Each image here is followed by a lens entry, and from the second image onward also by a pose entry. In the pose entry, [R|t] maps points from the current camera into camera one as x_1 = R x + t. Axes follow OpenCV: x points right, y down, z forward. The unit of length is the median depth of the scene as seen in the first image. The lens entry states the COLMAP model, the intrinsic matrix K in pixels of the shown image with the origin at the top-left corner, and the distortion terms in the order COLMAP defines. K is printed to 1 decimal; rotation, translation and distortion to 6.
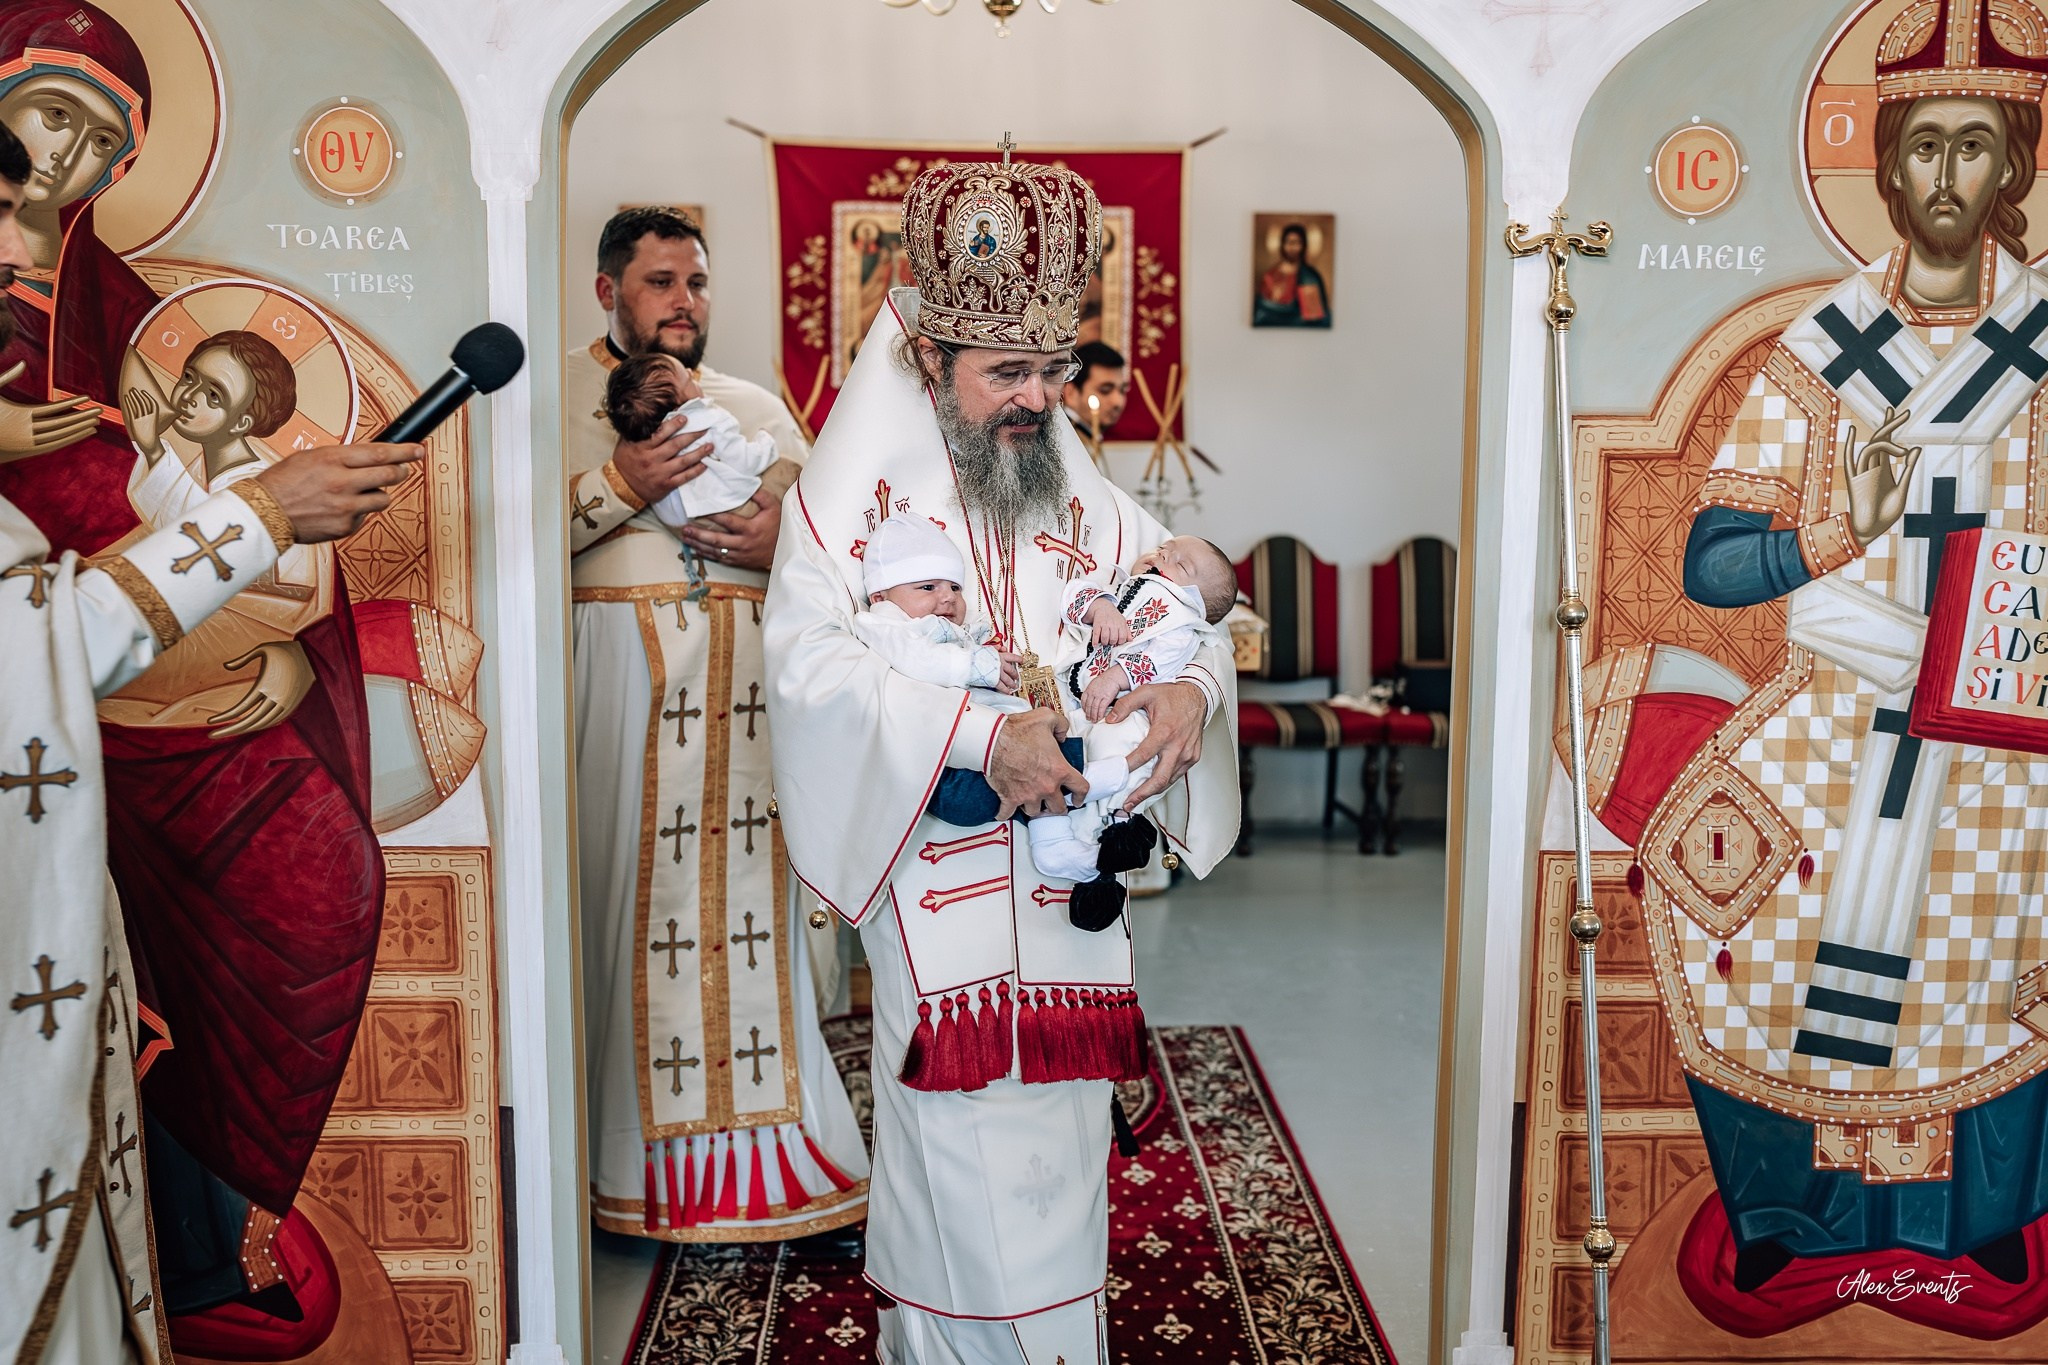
lens RADIAL K [[1991.4, 0, 1029.5], [0, 1991.4, 693.6], [0, 0, 1]] dist [0.028674, 0.000000]
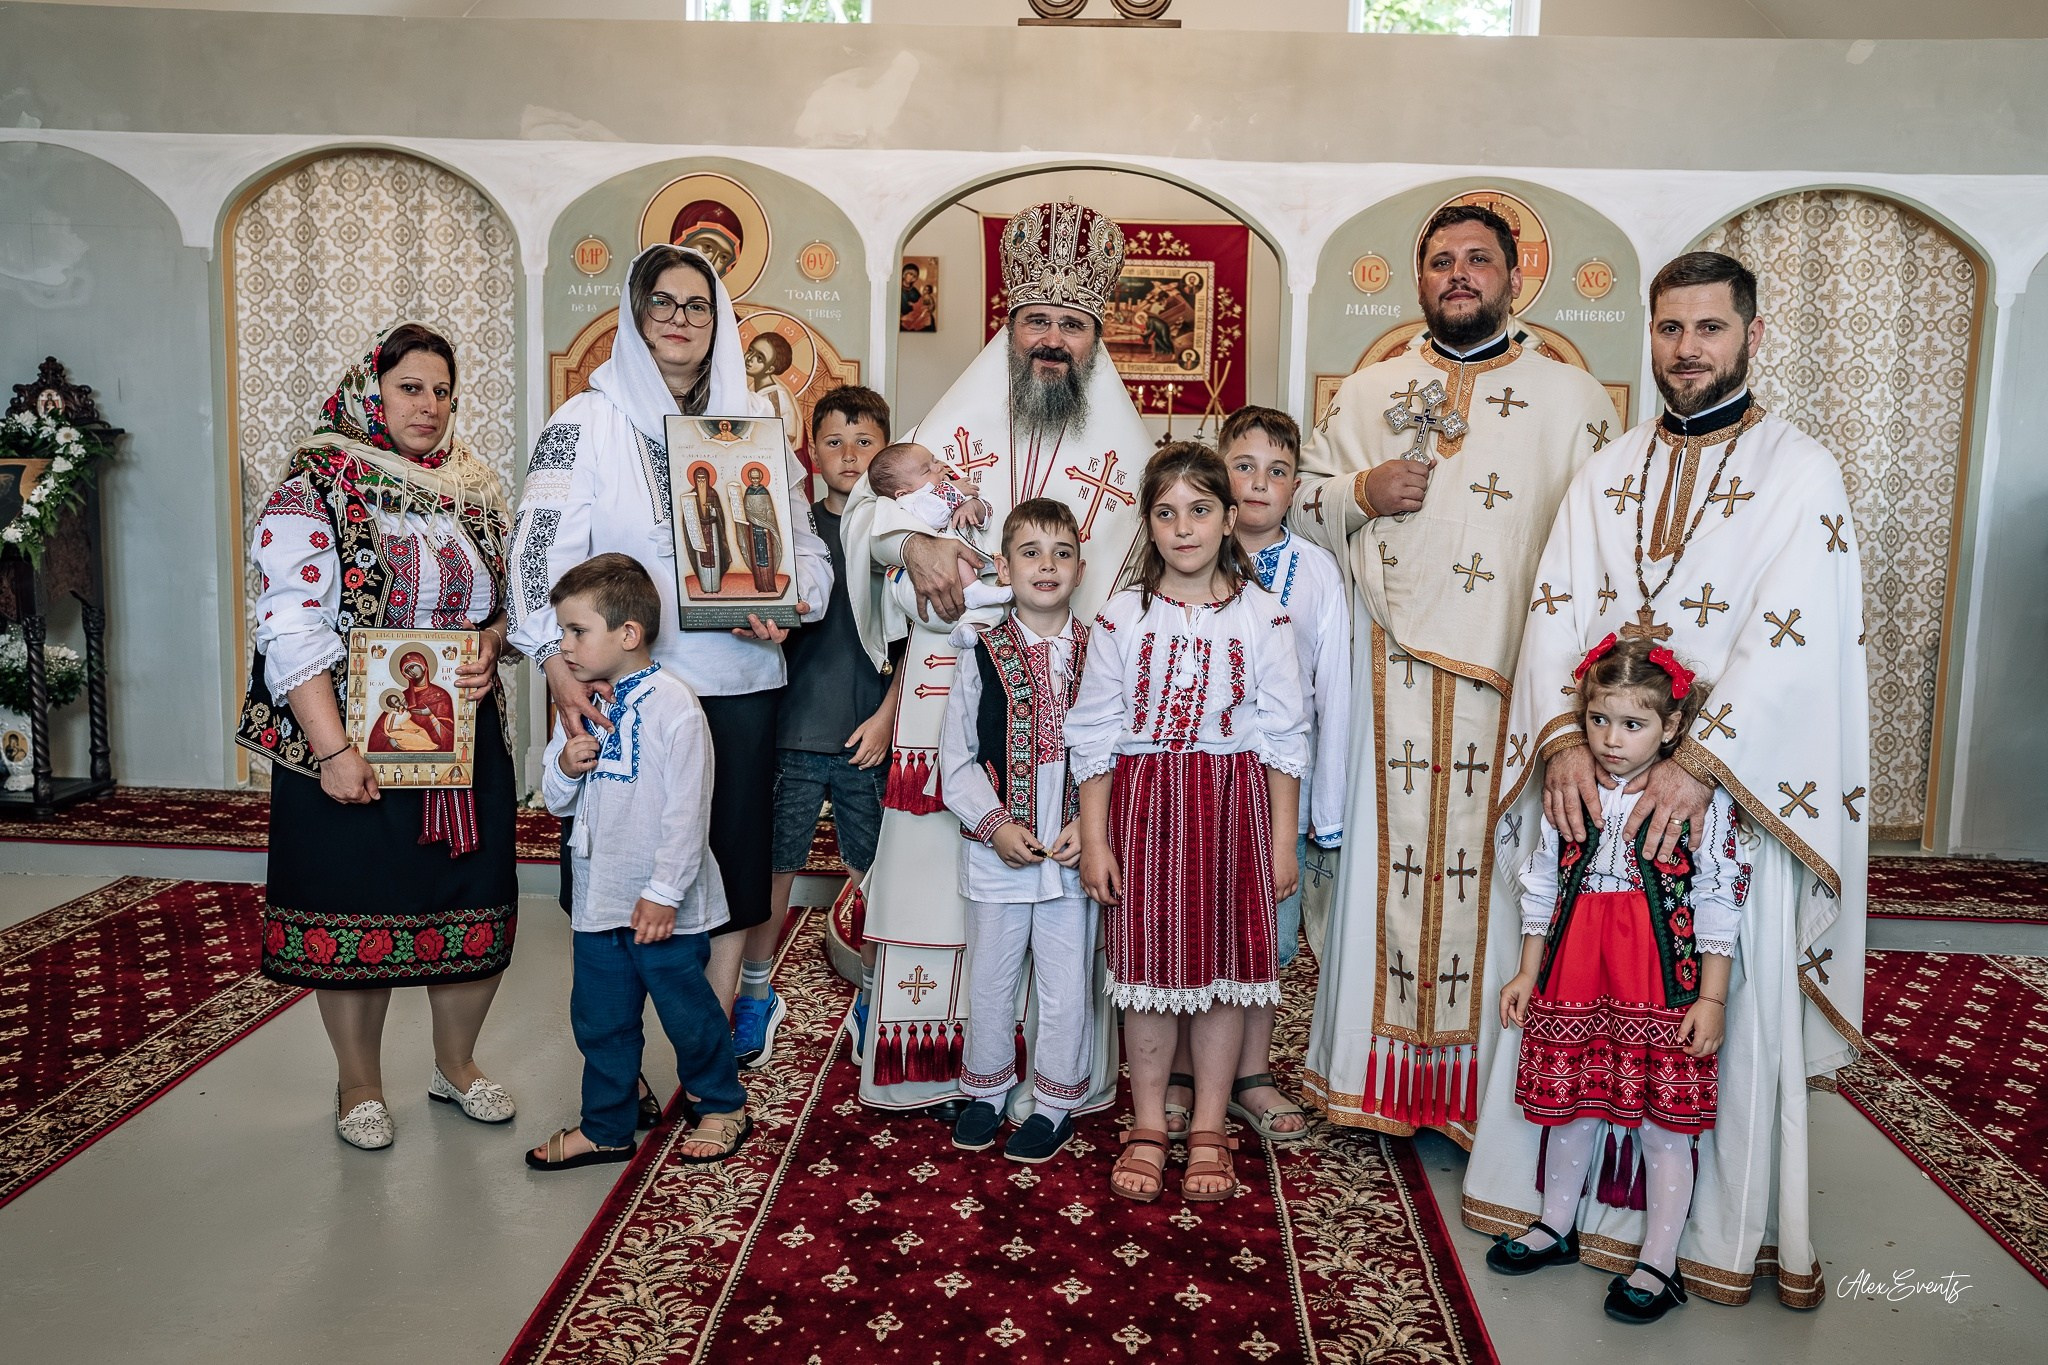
lens RADIAL K [[1991.4, 0, 1015.7], [0, 1991.4, 667.1], [0, 0, 1]] dist [0.028674, 0.000000]
pose [[0.994345, 0.031497, -0.101423, 0.164272], [-0.033458, 0.999283, -0.017695, 0.255494], [0.100793, 0.020988, 0.994686, -1.357298]]
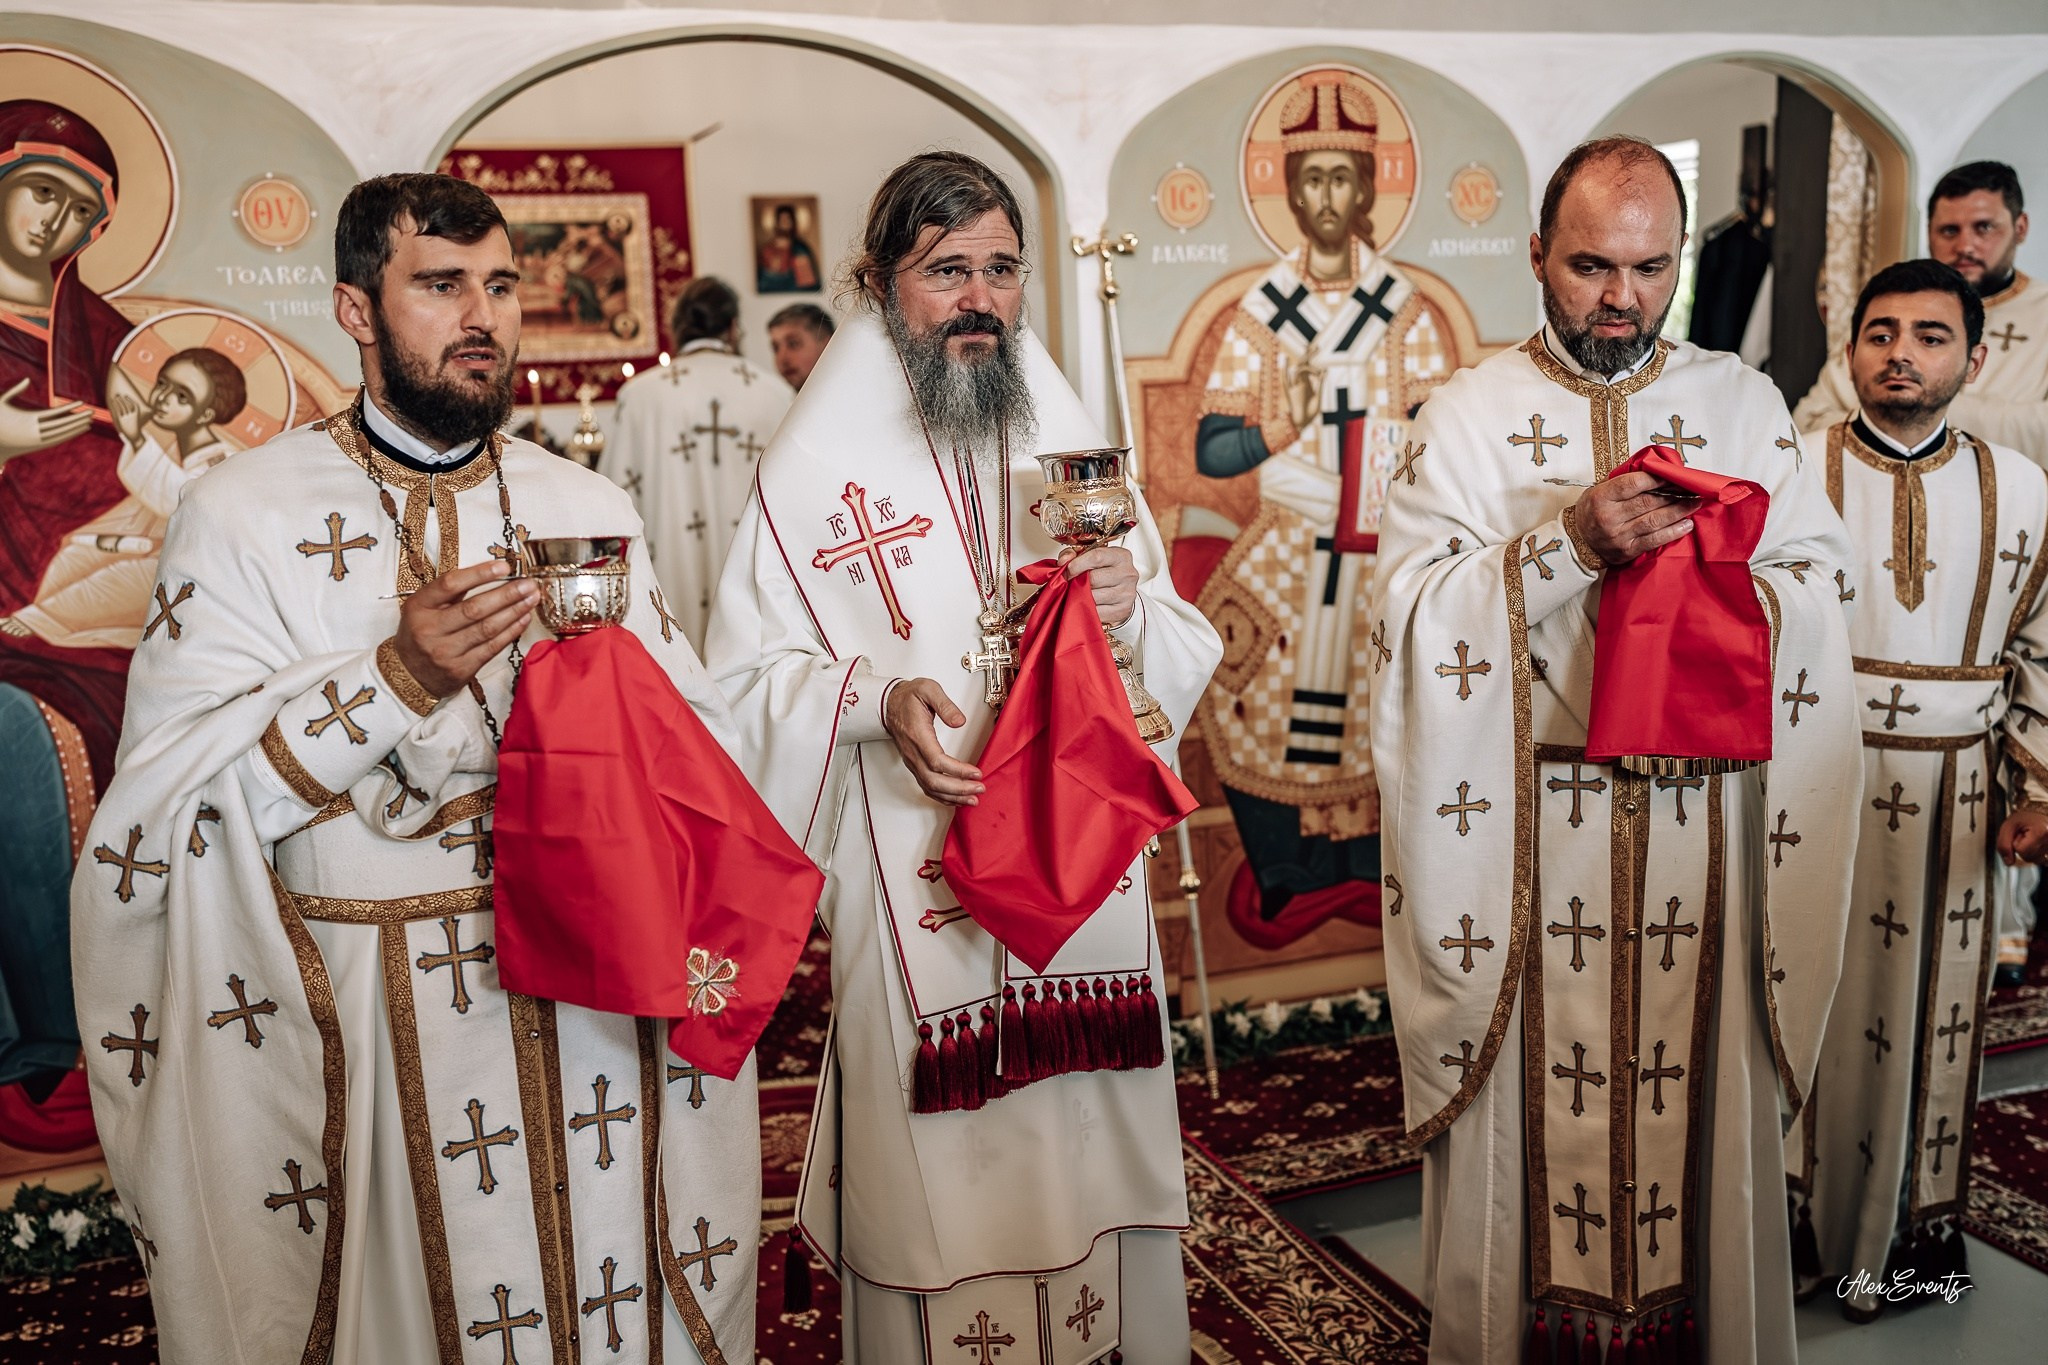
lens RADIAL K [[1991.4, 0, 1037.8], [0, 1991.4, 695.9], [0, 0, 1]] dist [0.028674, 0.000000]
pose [[0.949555, -0.101804, 0.296618, -0.267131], [0.094071, 0.994751, 0.040267, 0.049730], [-0.299160, -0.010333, 0.954147, -0.441203]]
